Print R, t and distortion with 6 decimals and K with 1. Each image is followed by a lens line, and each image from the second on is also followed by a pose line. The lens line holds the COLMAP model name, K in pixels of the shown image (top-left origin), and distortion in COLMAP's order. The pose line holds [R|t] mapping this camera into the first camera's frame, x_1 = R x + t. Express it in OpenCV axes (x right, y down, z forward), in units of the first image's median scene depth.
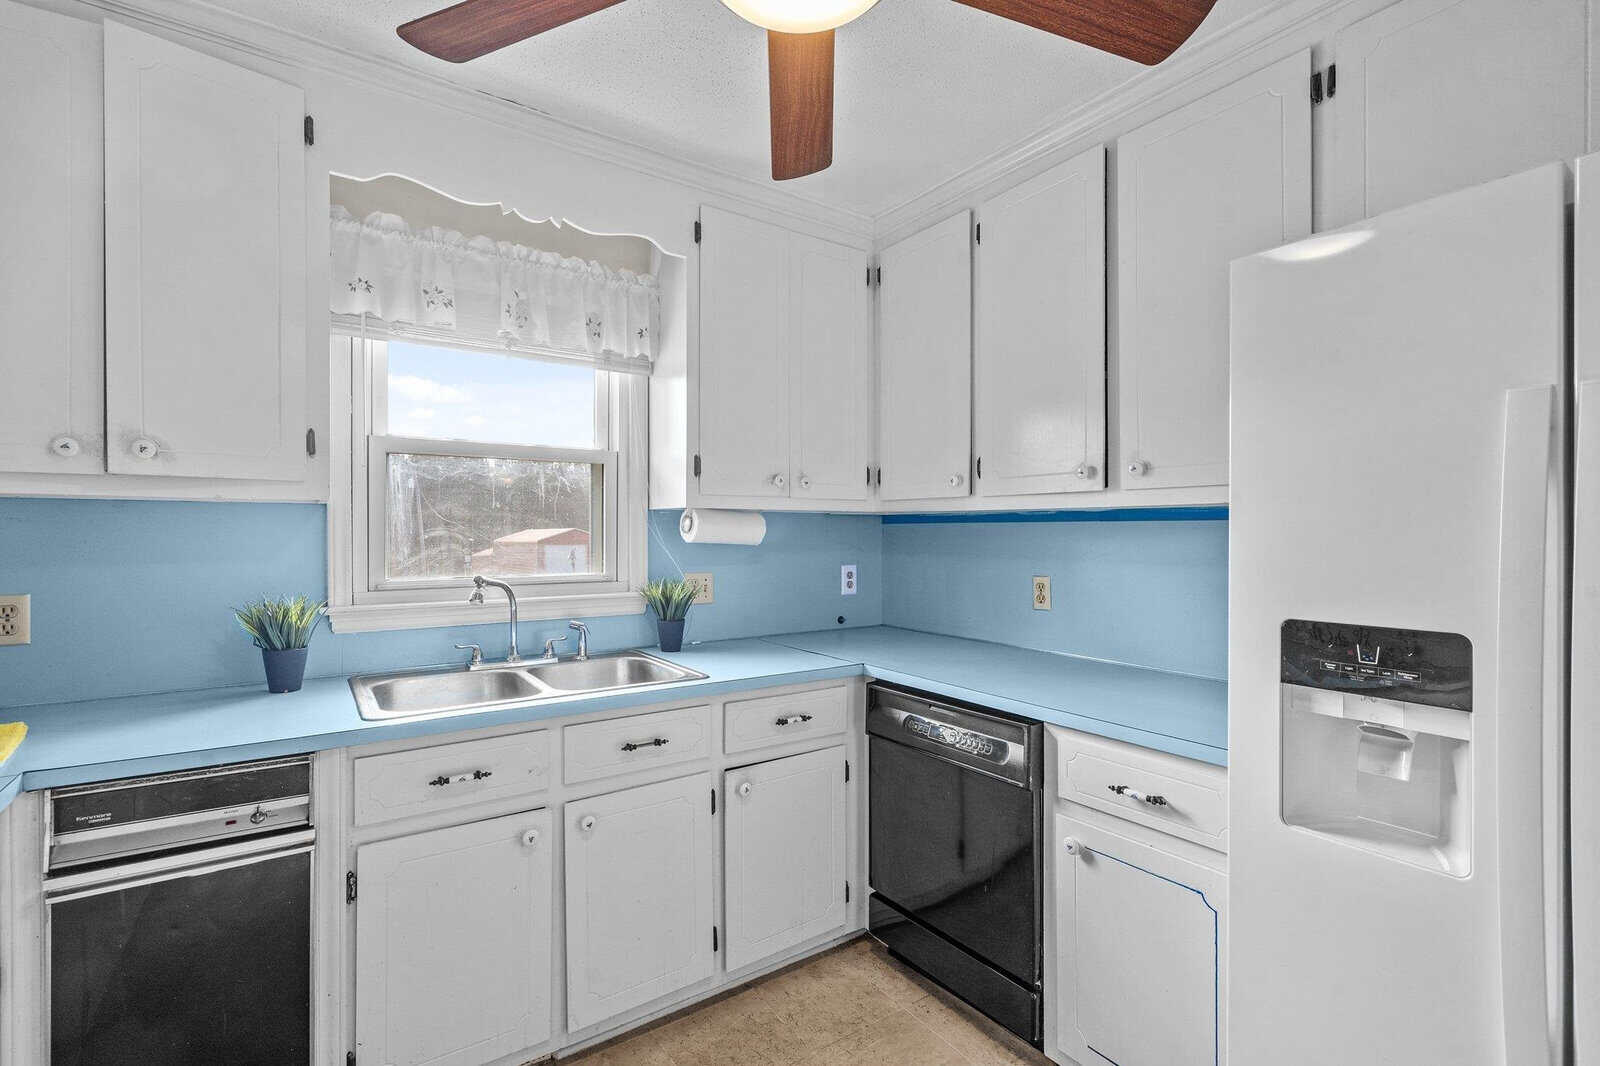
lens RADIAL K [[729.0, 0, 806.7], [0, 729.0, 530.6], [0, 0, 1]] dist [-0.007516, 0.002260]
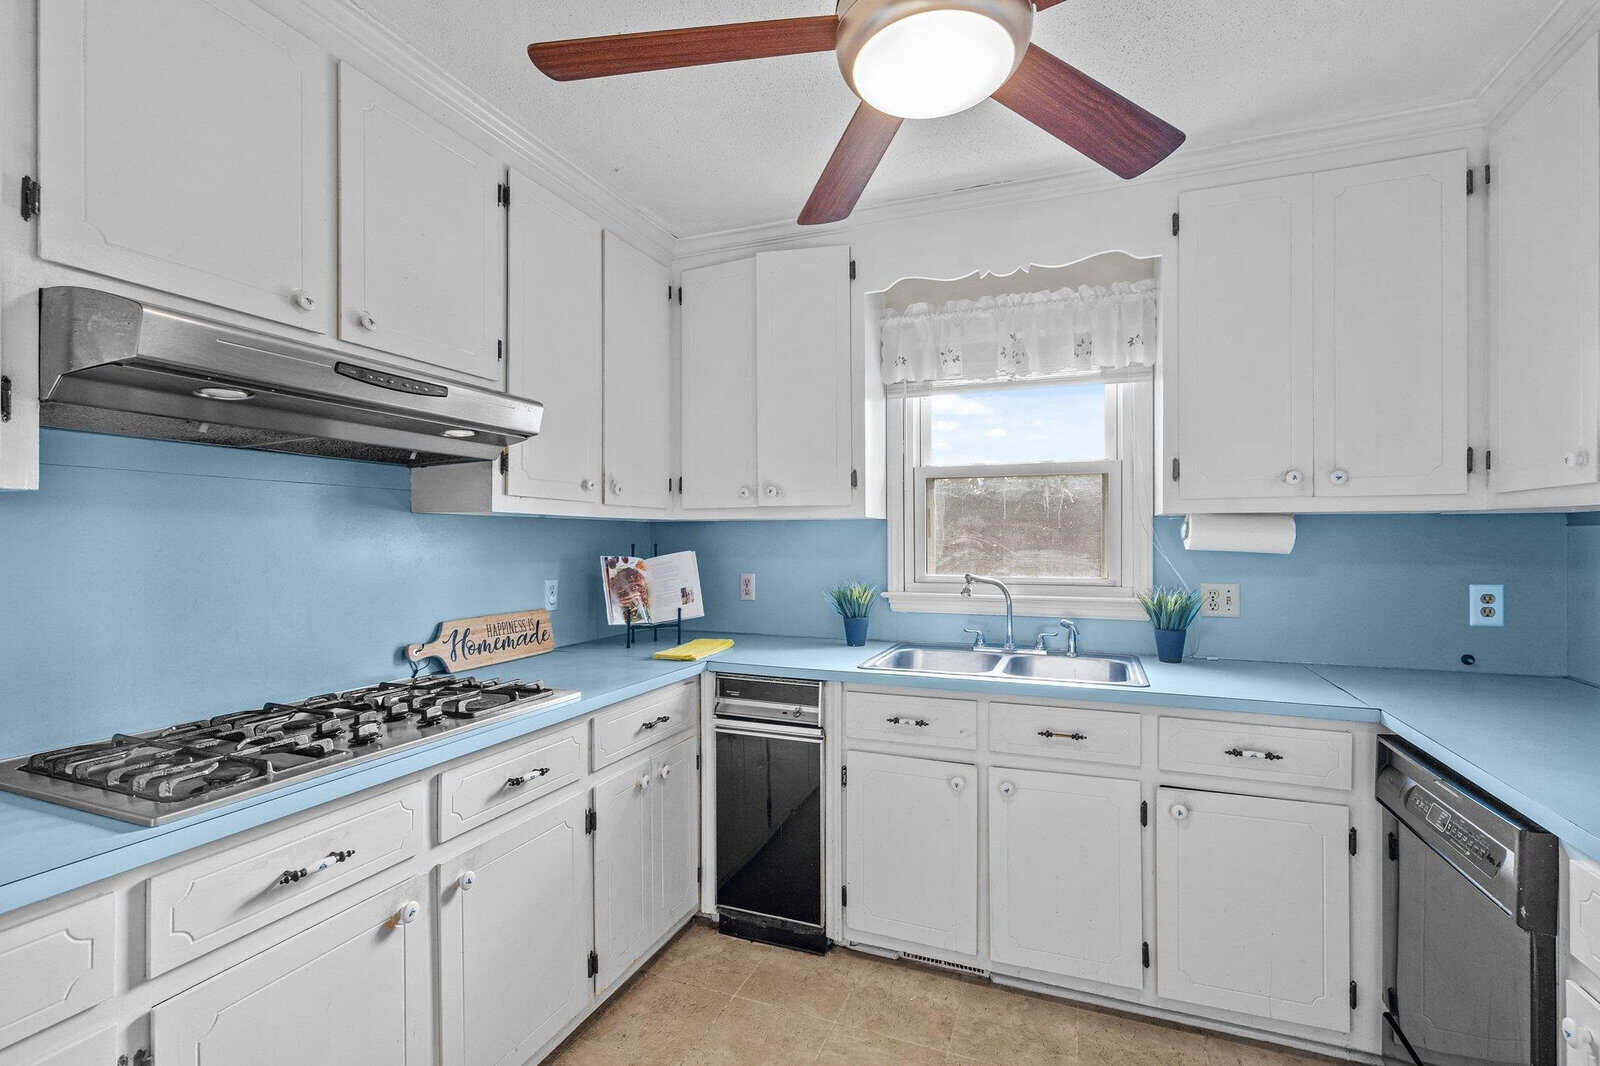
lens RADIAL K [[729.0, 0, 808.8], [0, 729.0, 539.5], [0, 0, 1]] dist [-0.007516, 0.002260]
pose [[0.550930, -0.001091, -0.834550, 0.410272], [0.002370, 0.999997, 0.000258, 0.001799], [0.834548, -0.002120, 0.550932, 0.079471]]
